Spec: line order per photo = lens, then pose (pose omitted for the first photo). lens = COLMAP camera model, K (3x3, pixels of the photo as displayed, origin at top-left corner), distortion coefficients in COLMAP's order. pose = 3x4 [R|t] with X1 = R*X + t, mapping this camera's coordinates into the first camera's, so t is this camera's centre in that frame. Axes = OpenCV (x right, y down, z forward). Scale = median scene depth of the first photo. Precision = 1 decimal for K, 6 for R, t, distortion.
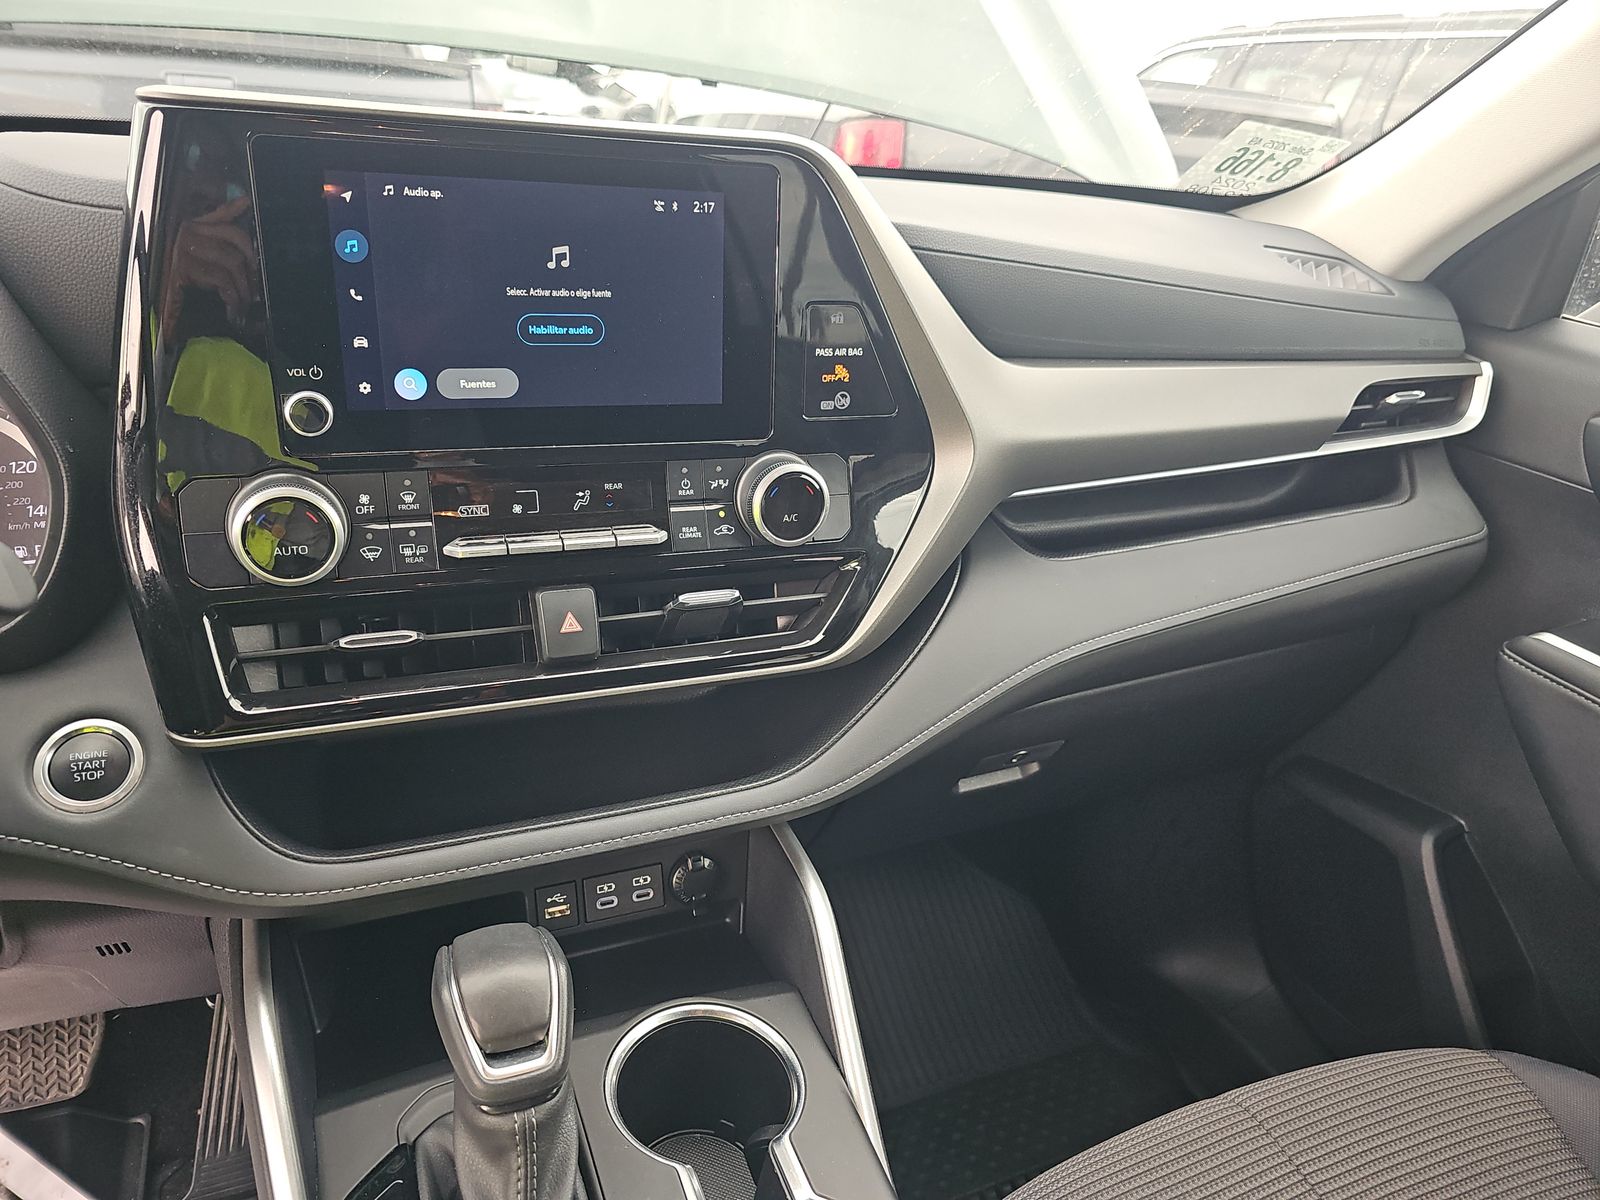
lens RADIAL K [[1043.7, 0, 800.0], [0, 1043.7, 600.0], [0, 0, 1]] dist [0.048607, -0.054256]
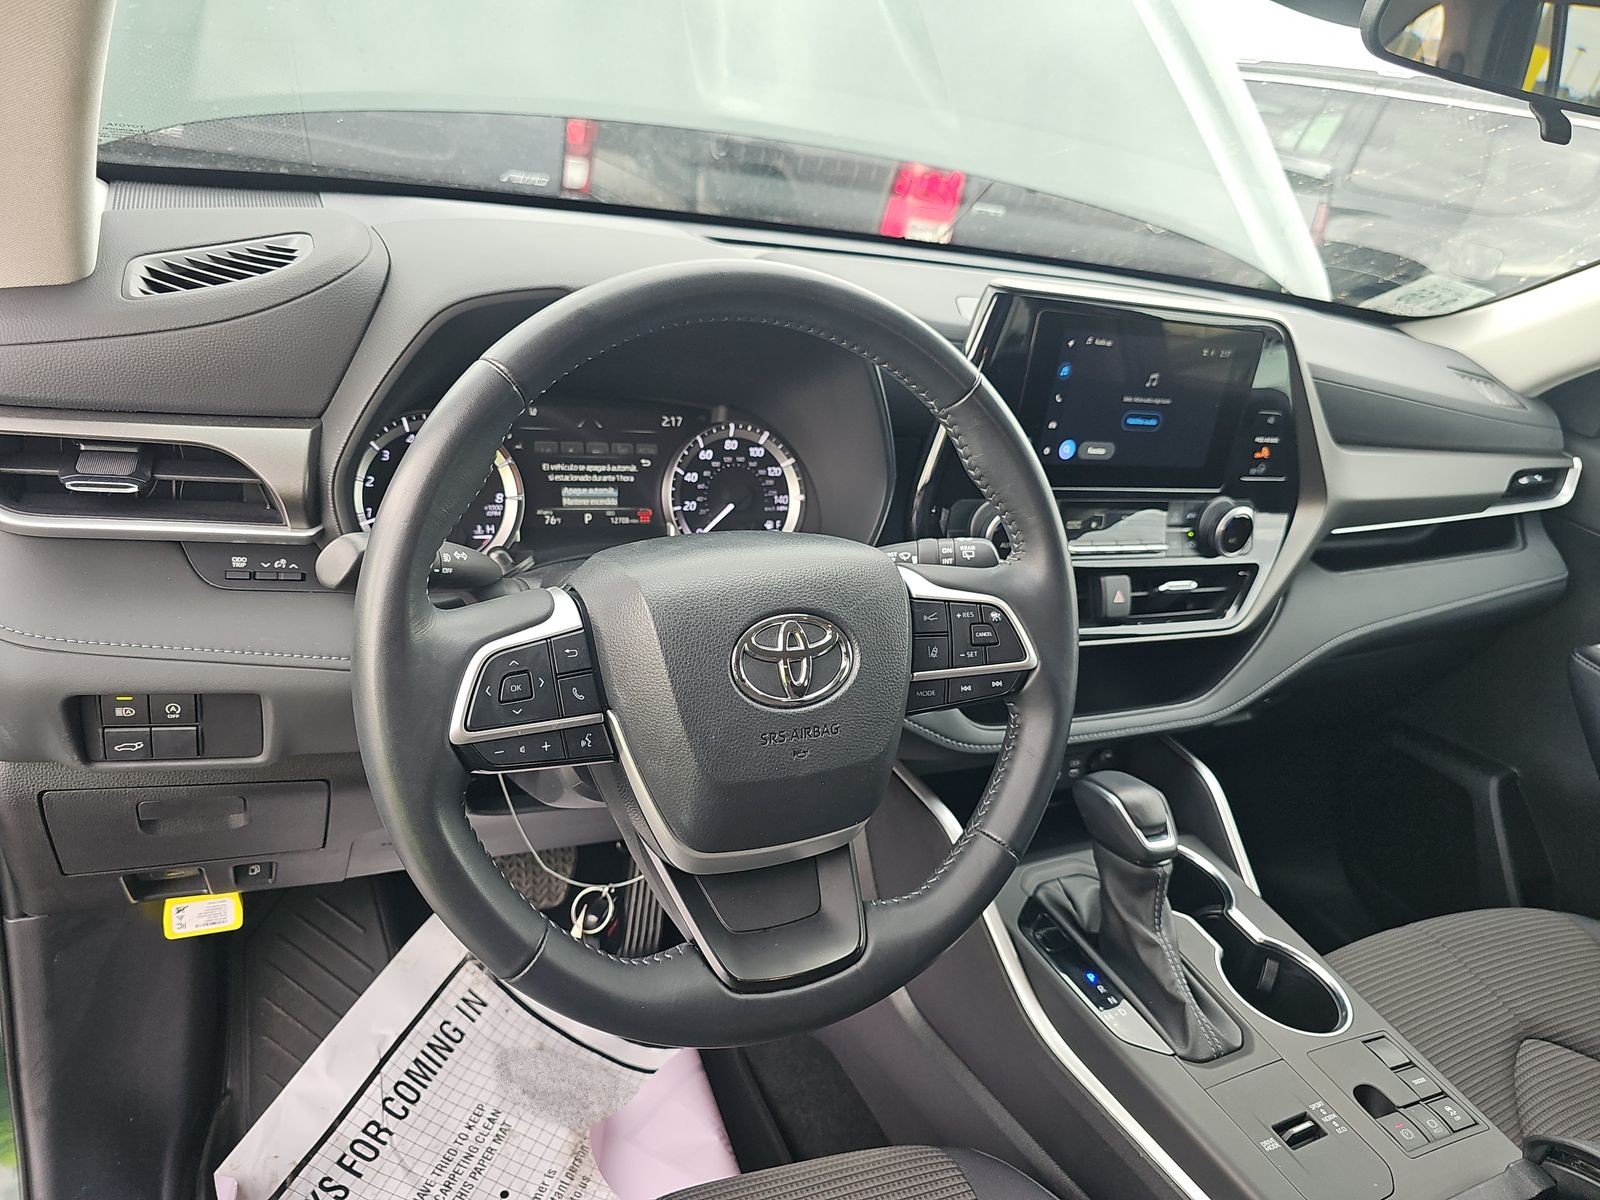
lens RADIAL K [[1043.7, 0, 800.0], [0, 1043.7, 600.0], [0, 0, 1]] dist [0.048607, -0.054256]
pose [[0.993568, 0.074578, 0.085213, -0.739549], [-0.077287, 0.996588, 0.028949, 0.017367], [-0.082764, -0.035349, 0.995942, -0.527234]]
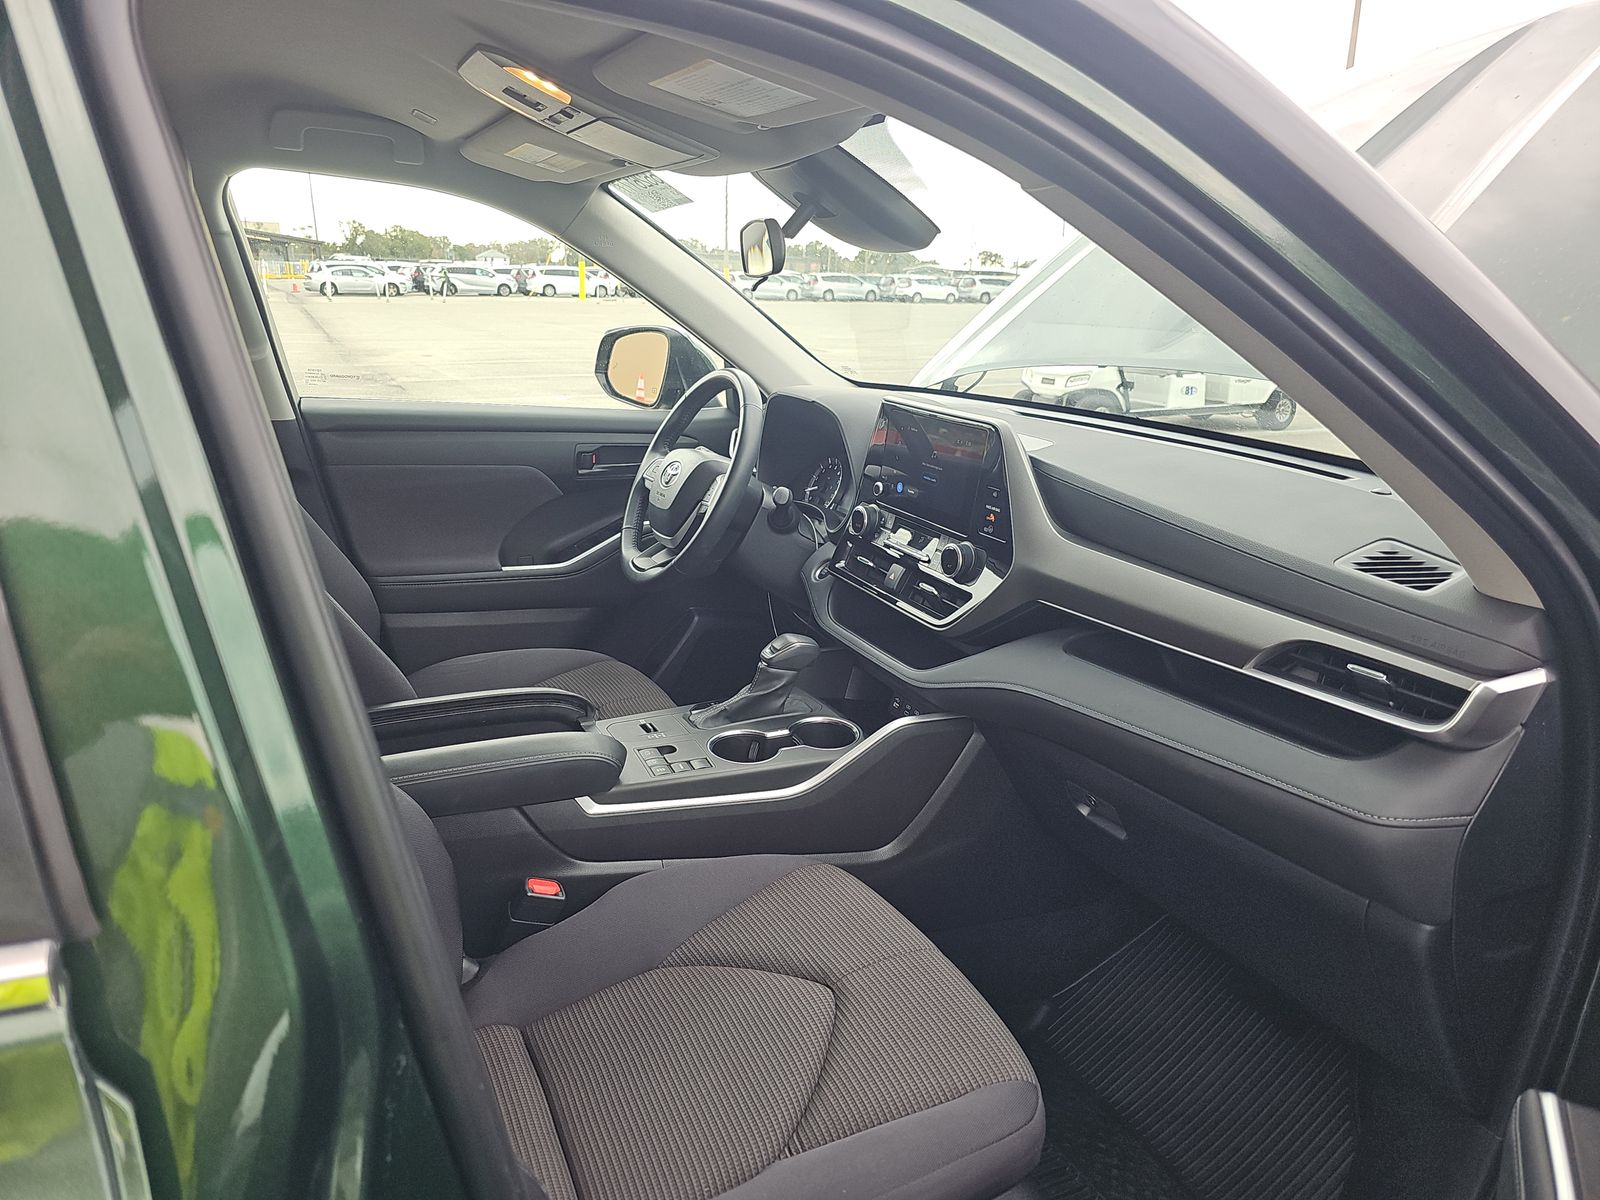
lens RADIAL K [[1043.7, 0, 800.0], [0, 1043.7, 600.0], [0, 0, 1]] dist [0.048607, -0.054256]
pose [[0.003828, 0.229178, -0.973377, 2.107337], [-0.380280, 0.900587, 0.210545, -0.346752], [0.924863, 0.369350, 0.090599, 0.445541]]
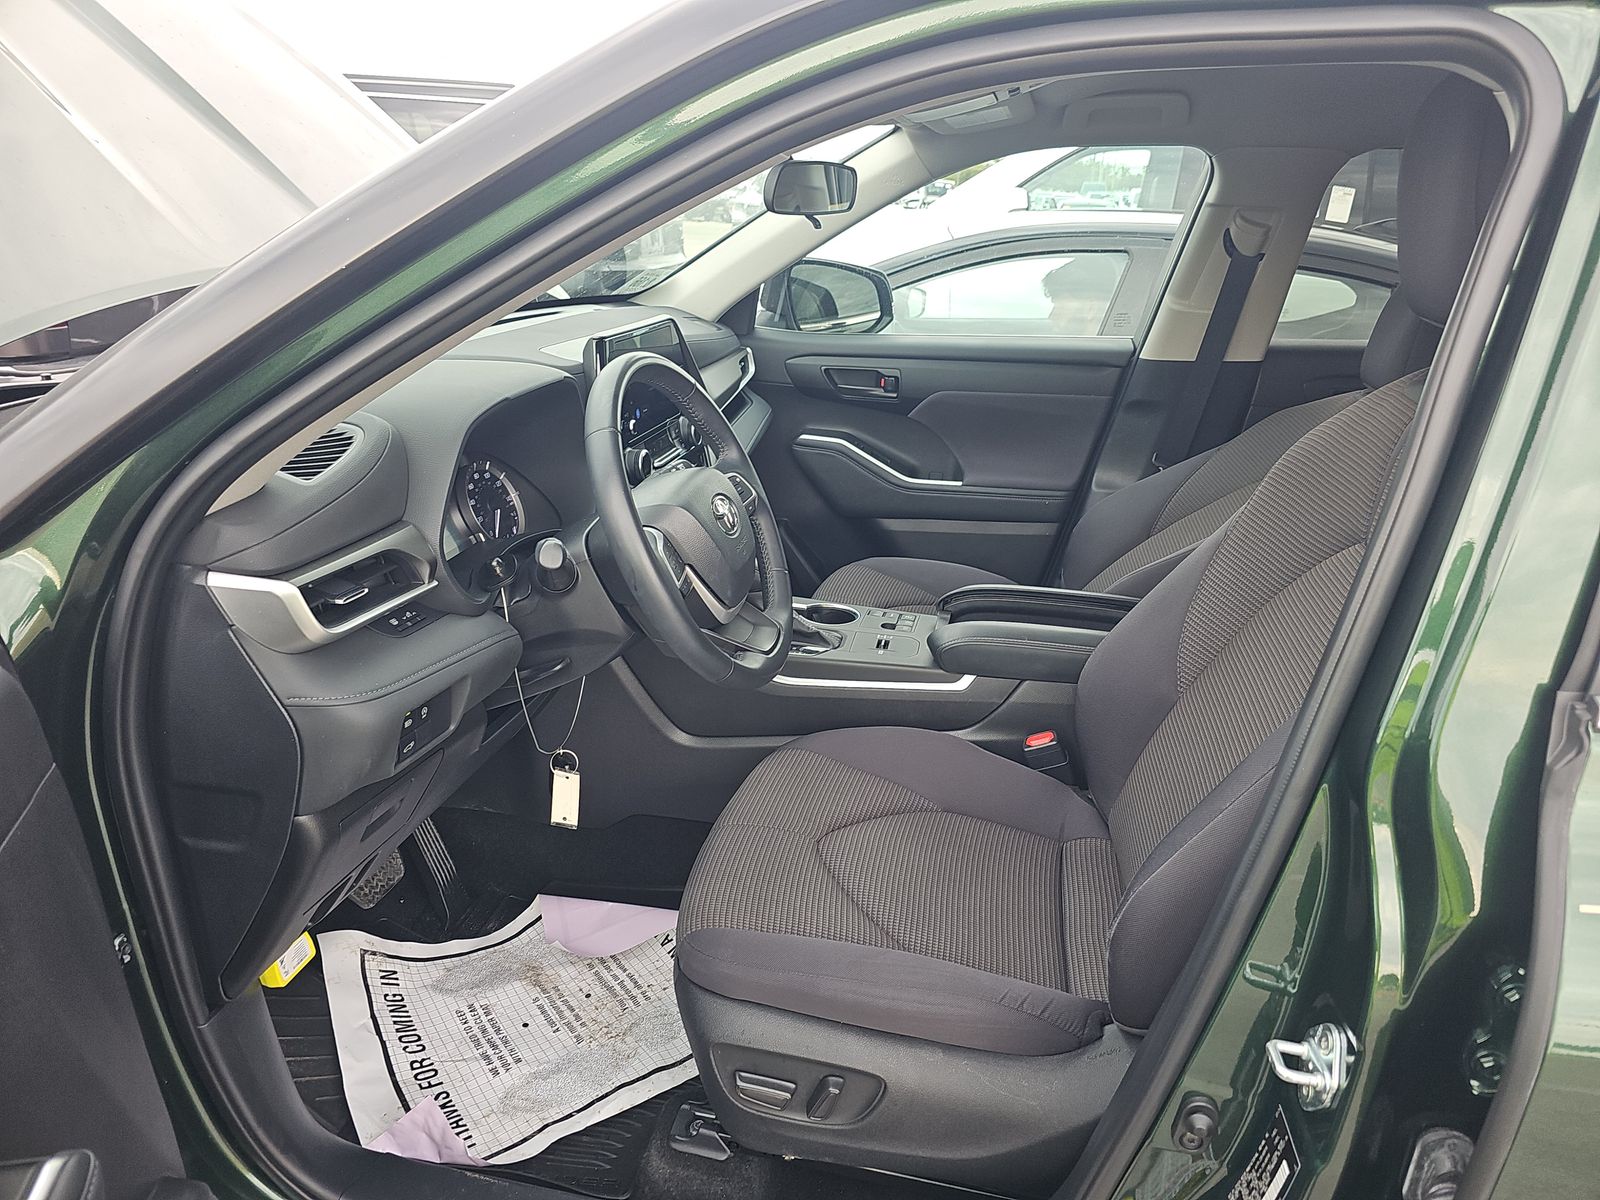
lens RADIAL K [[1043.7, 0, 800.0], [0, 1043.7, 600.0], [0, 0, 1]] dist [0.048607, -0.054256]
pose [[0.563230, -0.342221, 0.752101, -2.097673], [0.337391, 0.926118, 0.168738, -0.043505], [-0.754281, 0.158714, 0.637080, -0.995822]]
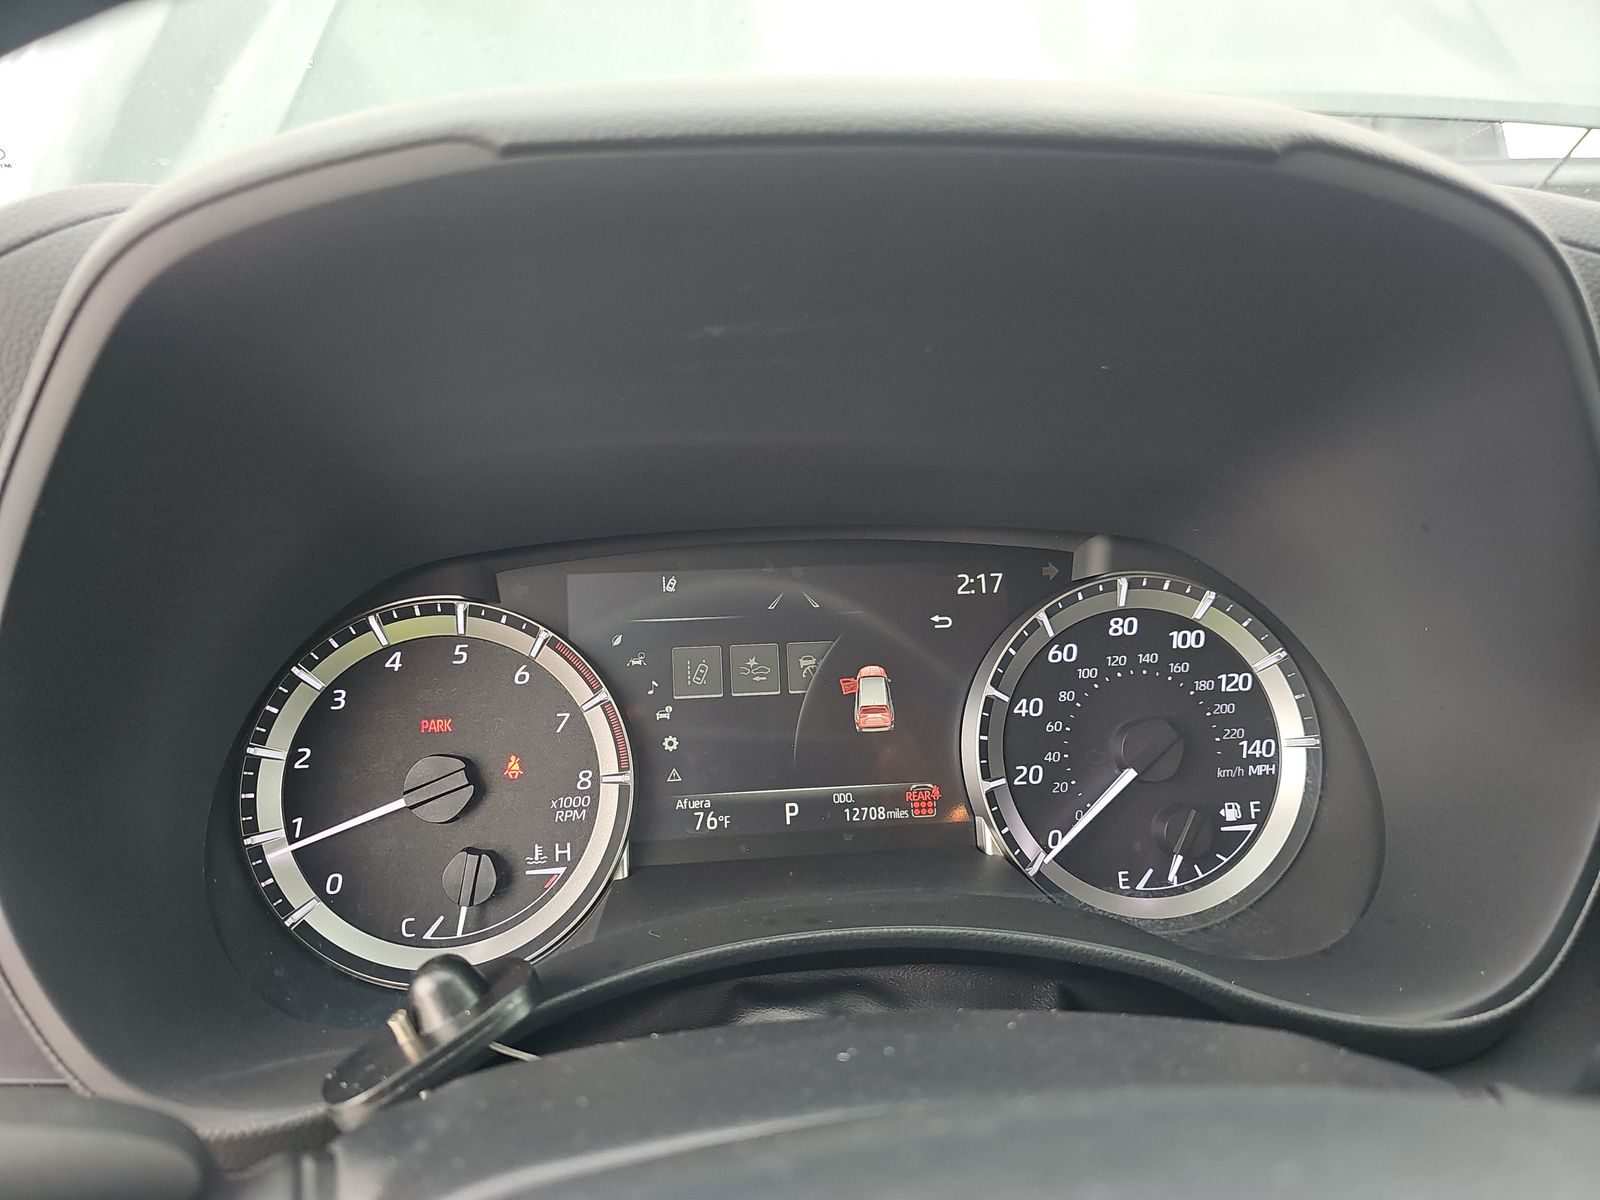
lens RADIAL K [[1043.7, 0, 800.0], [0, 1043.7, 600.0], [0, 0, 1]] dist [0.048607, -0.054256]
pose [[0.949945, 0.020644, -0.311734, -0.716289], [-0.055285, 0.993175, -0.102700, -0.084907], [0.307486, 0.114794, 0.944603, 0.250935]]
